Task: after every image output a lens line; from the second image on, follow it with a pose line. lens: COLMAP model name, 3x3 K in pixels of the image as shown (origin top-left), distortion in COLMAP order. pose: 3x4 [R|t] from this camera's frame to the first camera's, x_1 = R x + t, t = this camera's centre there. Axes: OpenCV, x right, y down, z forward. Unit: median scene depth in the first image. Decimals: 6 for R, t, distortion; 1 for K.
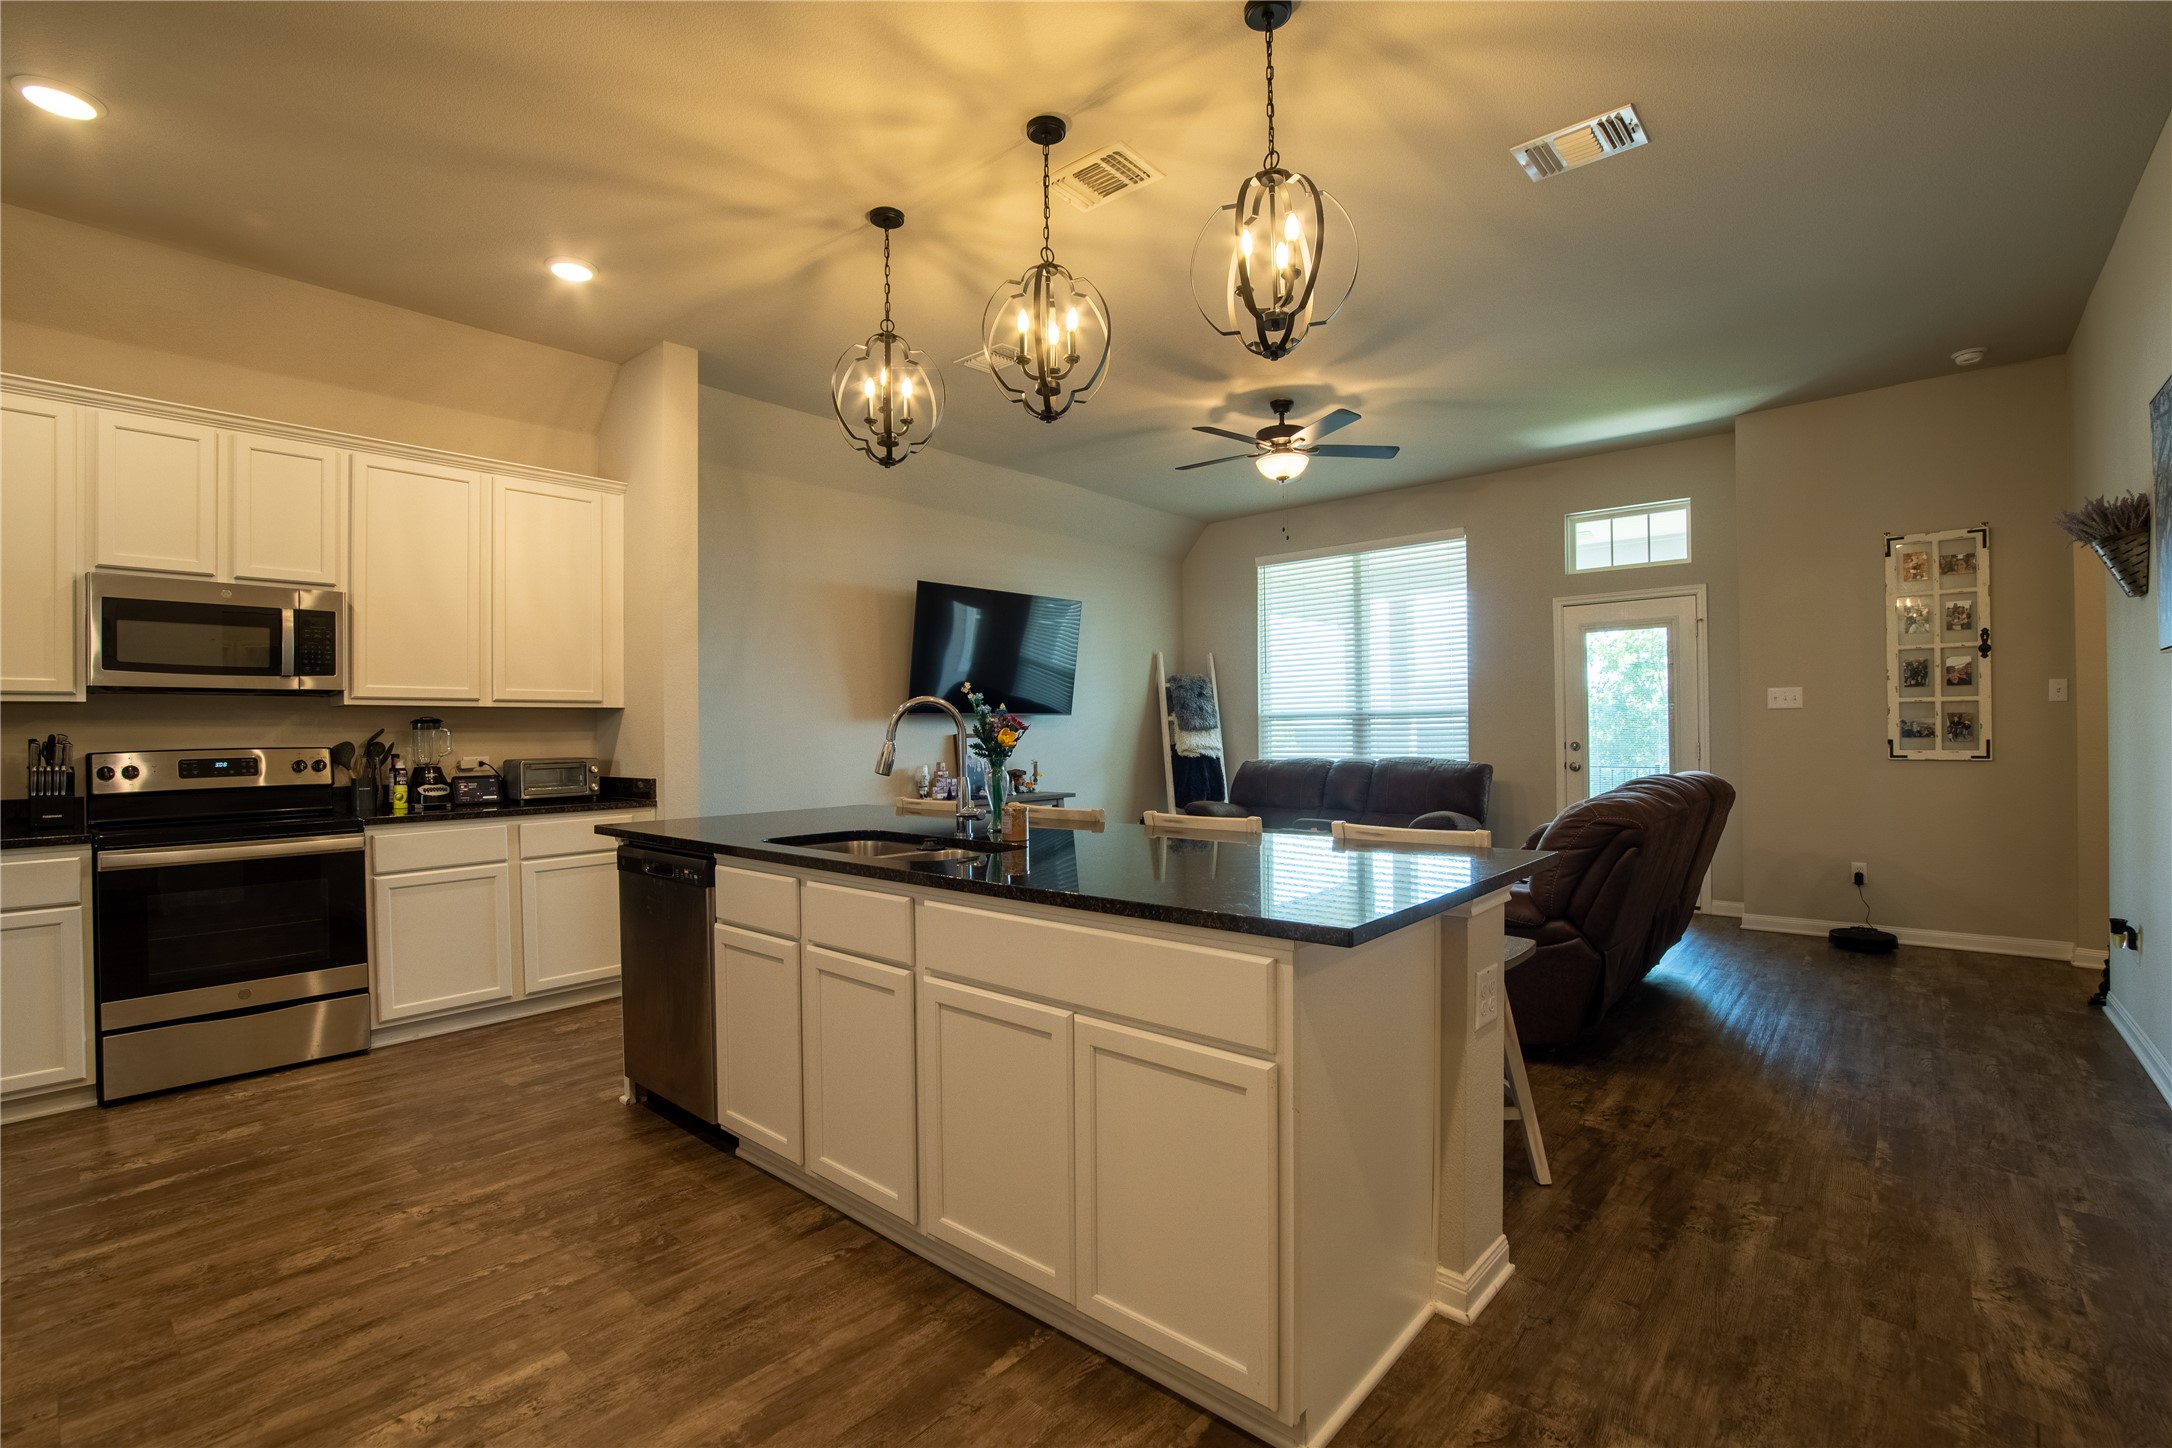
lens RADIAL K [[968.1, 0, 1083.1], [0, 968.1, 728.0], [0, 0, 1]] dist [-0.041762, 0.009052]
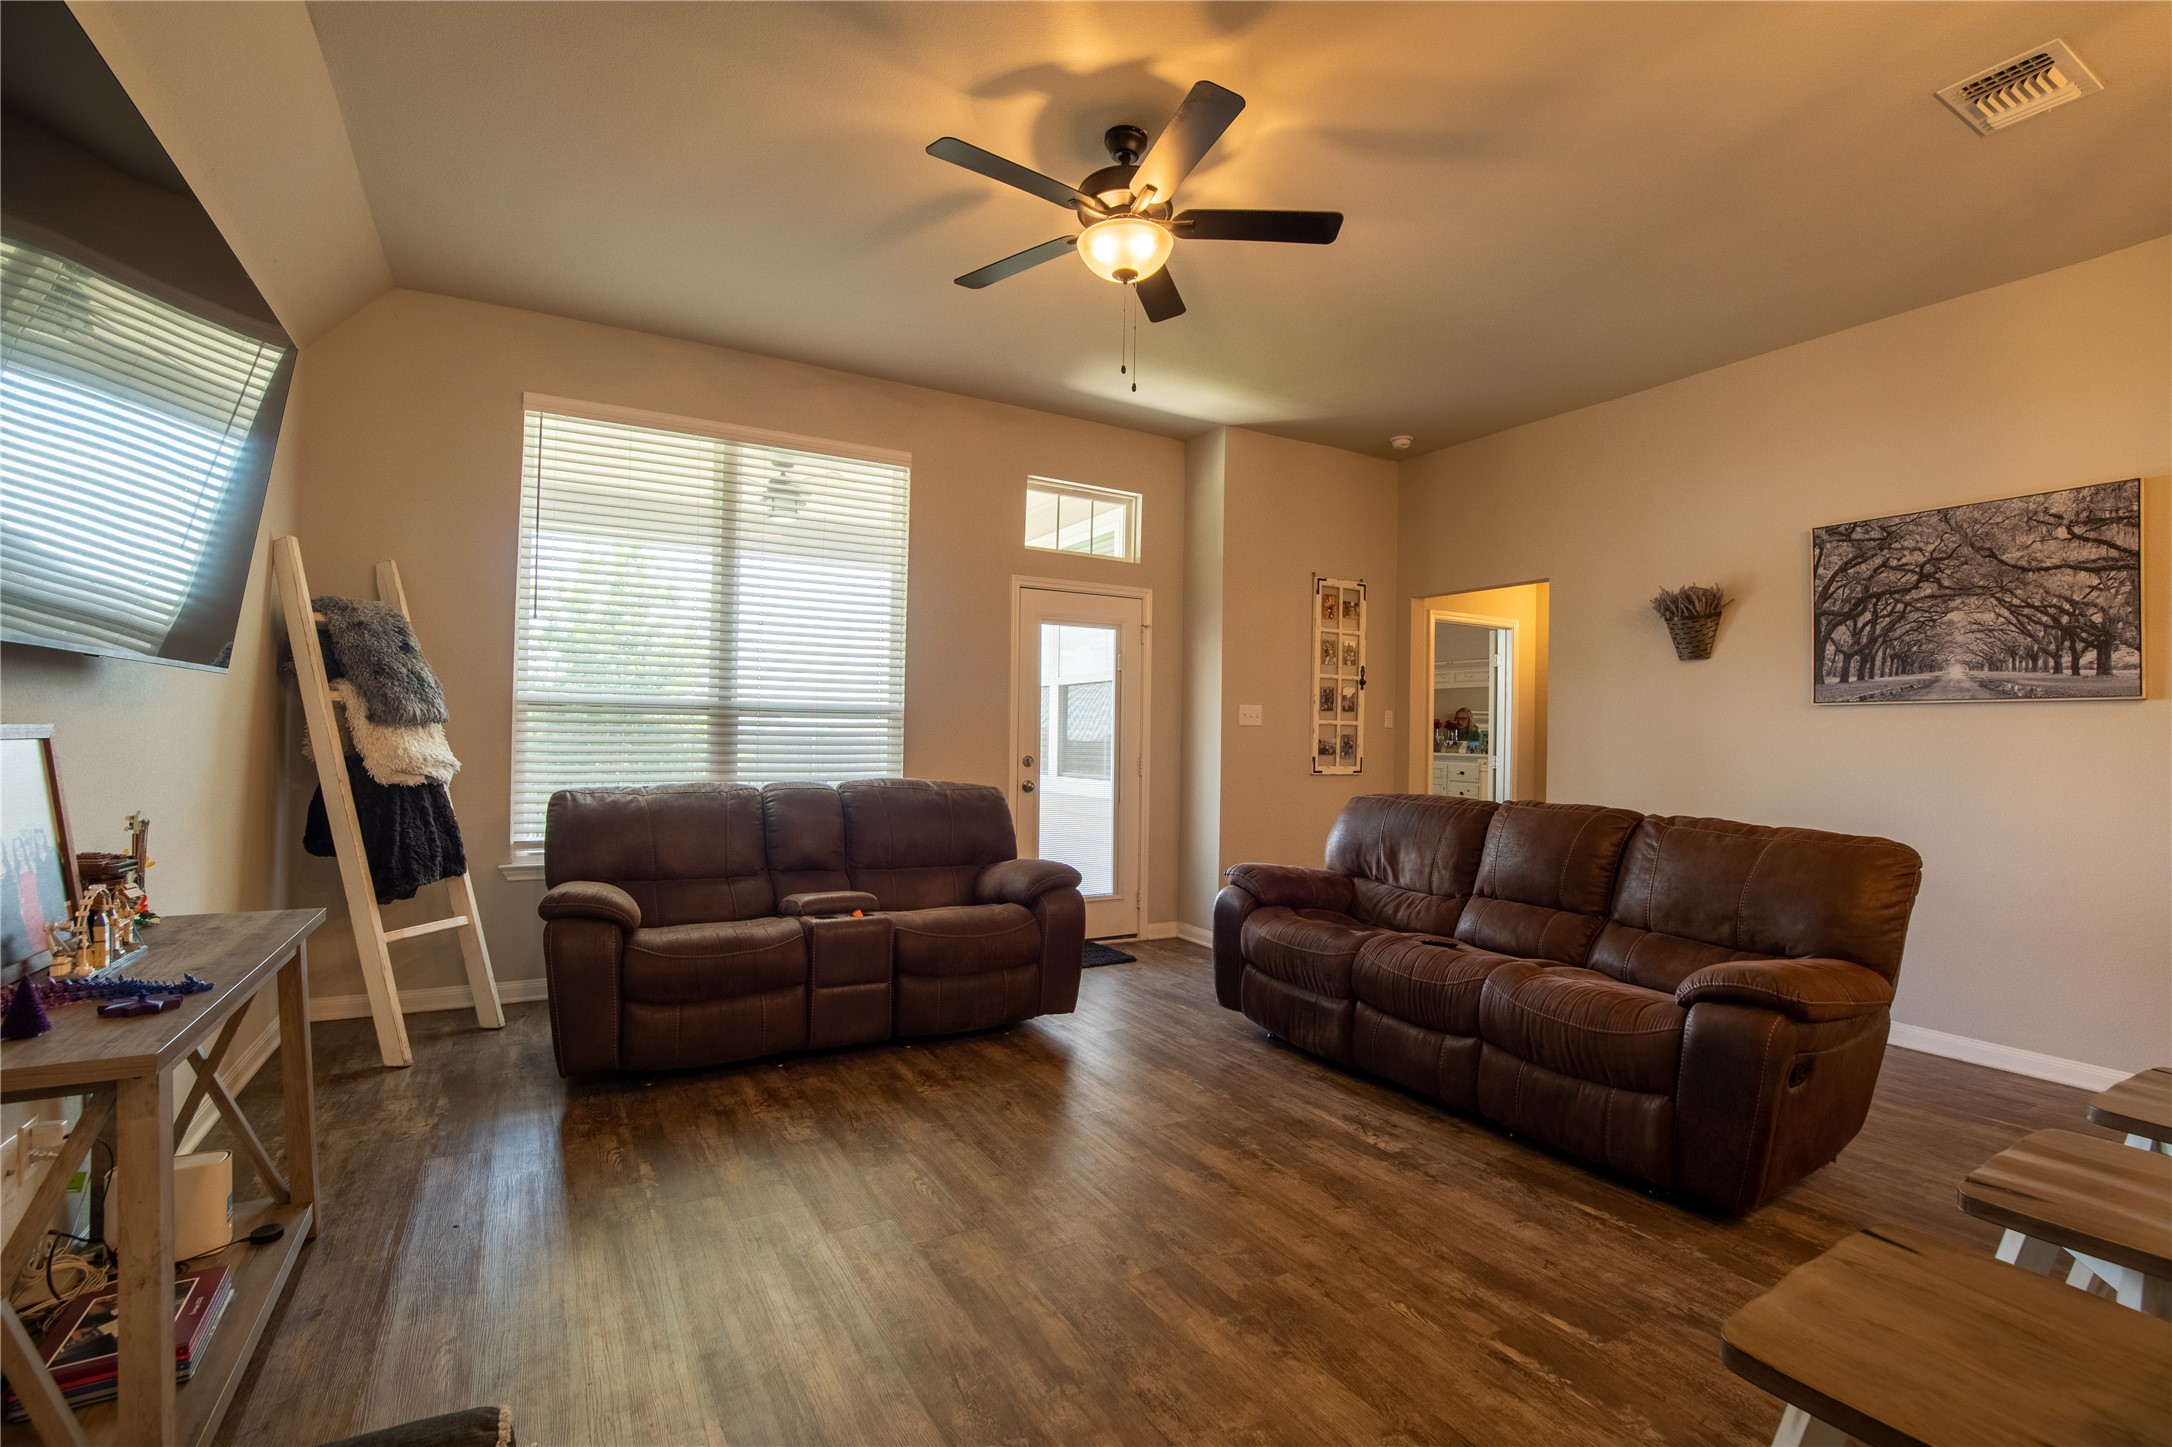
lens RADIAL K [[968.1, 0, 1084.2], [0, 968.1, 728.1], [0, 0, 1]] dist [-0.041762, 0.009052]
pose [[0.324357, 0.025083, 0.945602, -0.330676], [-0.025901, 0.999509, -0.017629, 0.005616], [-0.945580, -0.018774, 0.324848, 0.919627]]
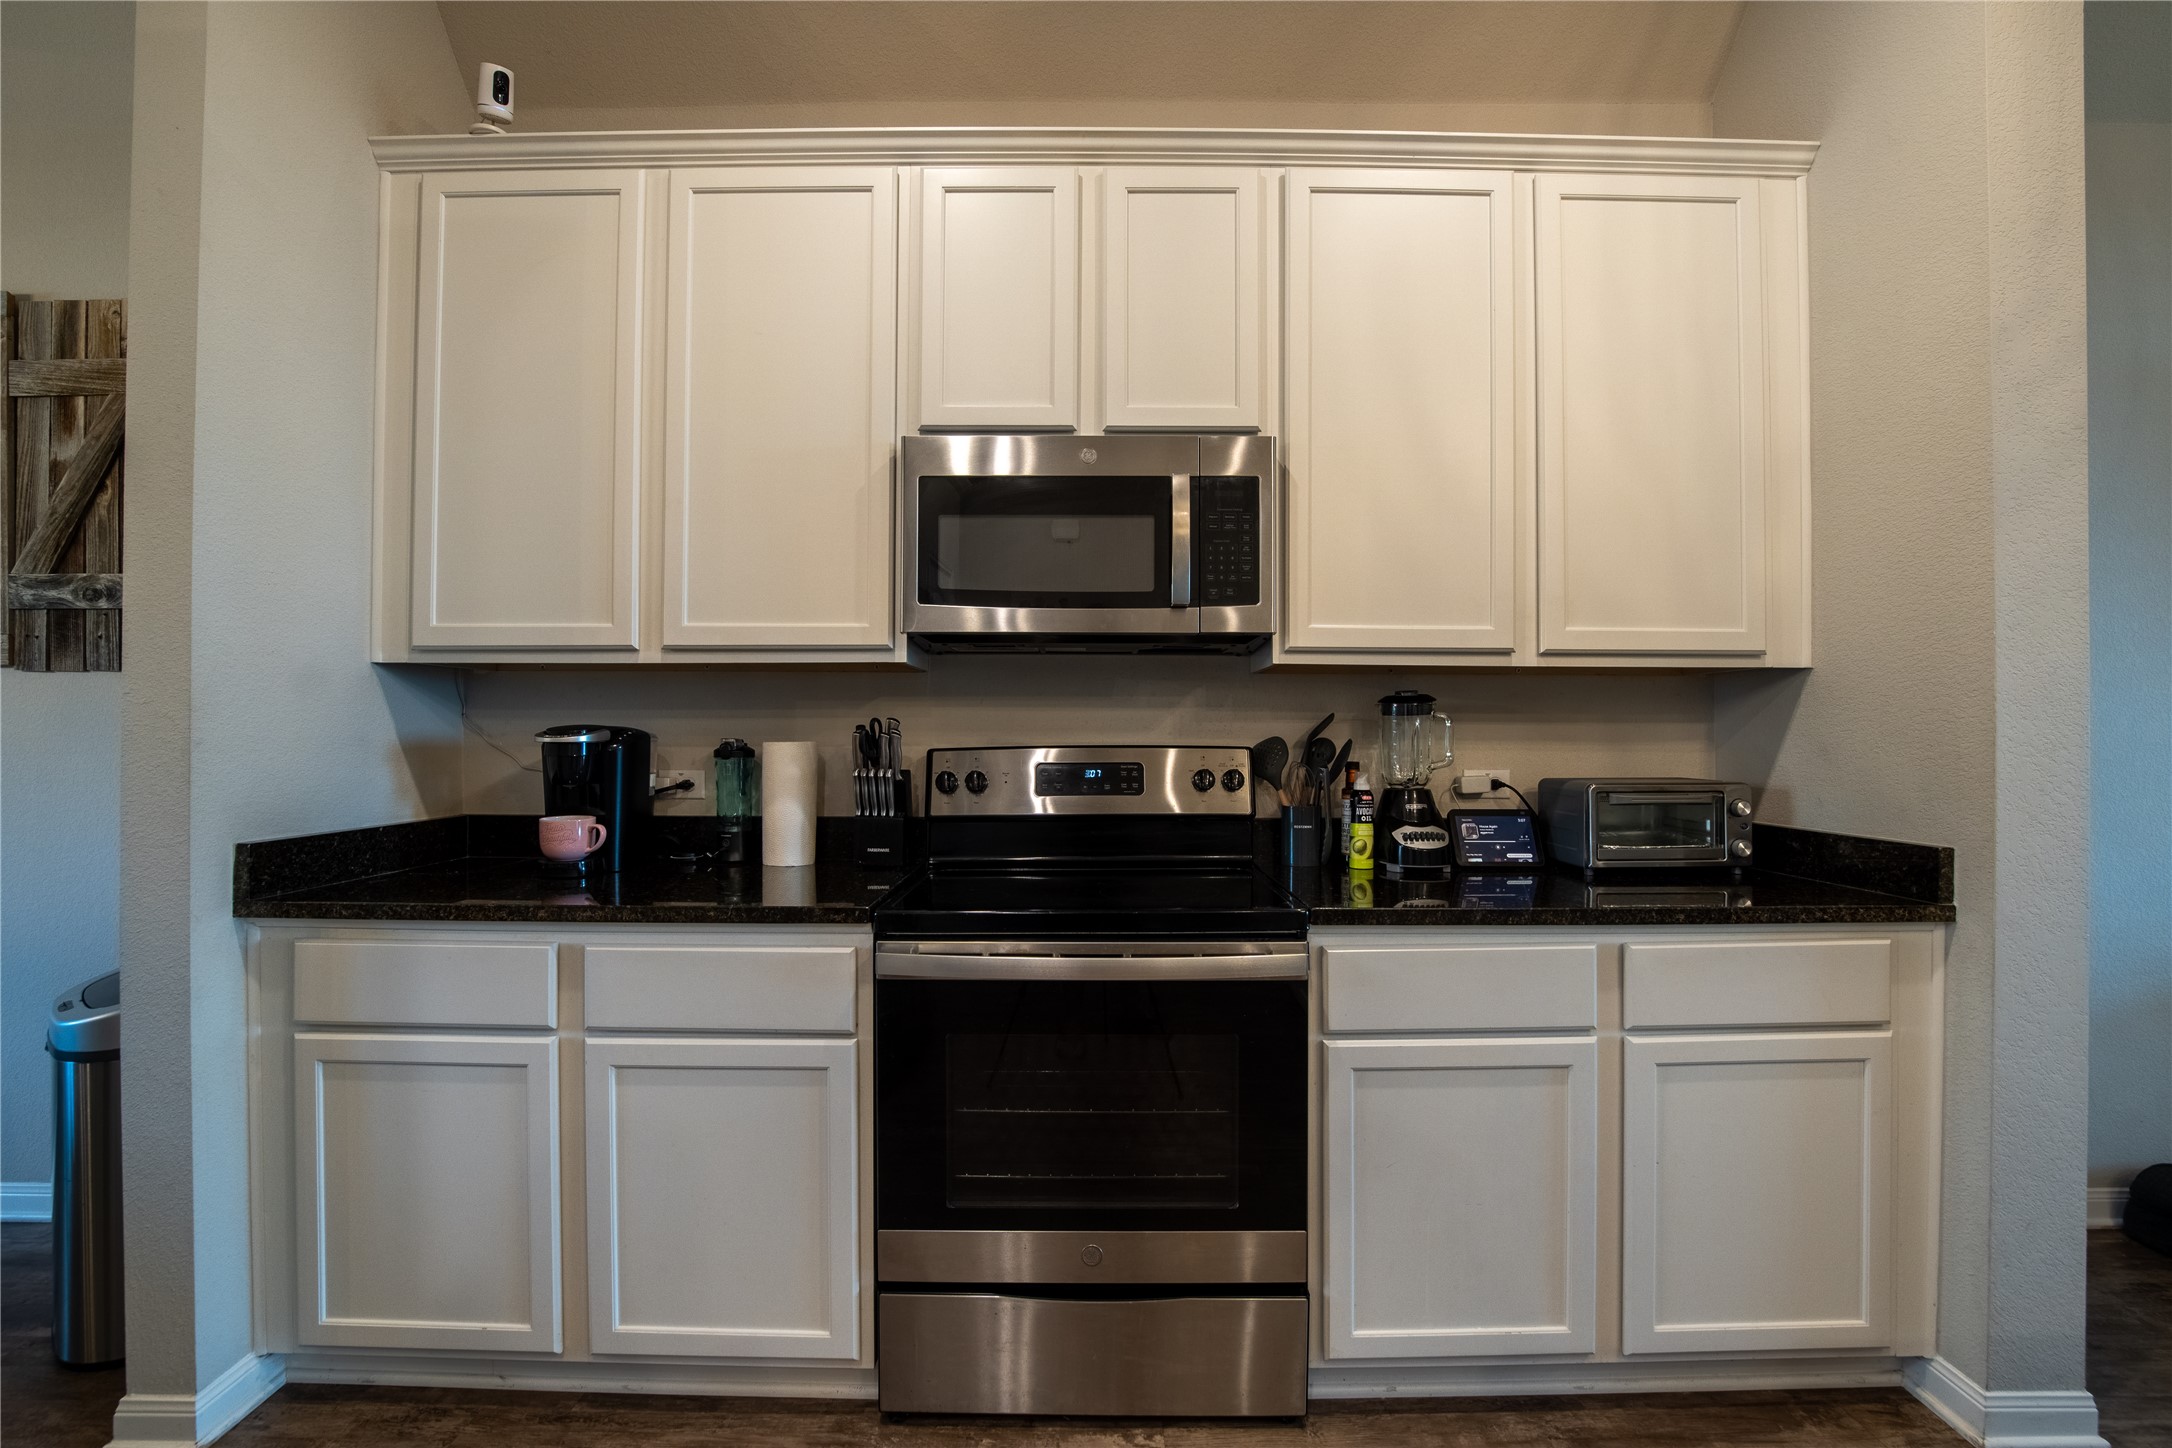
lens RADIAL K [[968.1, 0, 1088.5], [0, 968.1, 723.9], [0, 0, 1]] dist [-0.041762, 0.009052]
pose [[0.662551, 0.007603, -0.748978, -0.357189], [-0.008450, 0.999961, 0.002676, 0.005272], [0.748969, 0.004556, 0.662589, 0.455042]]
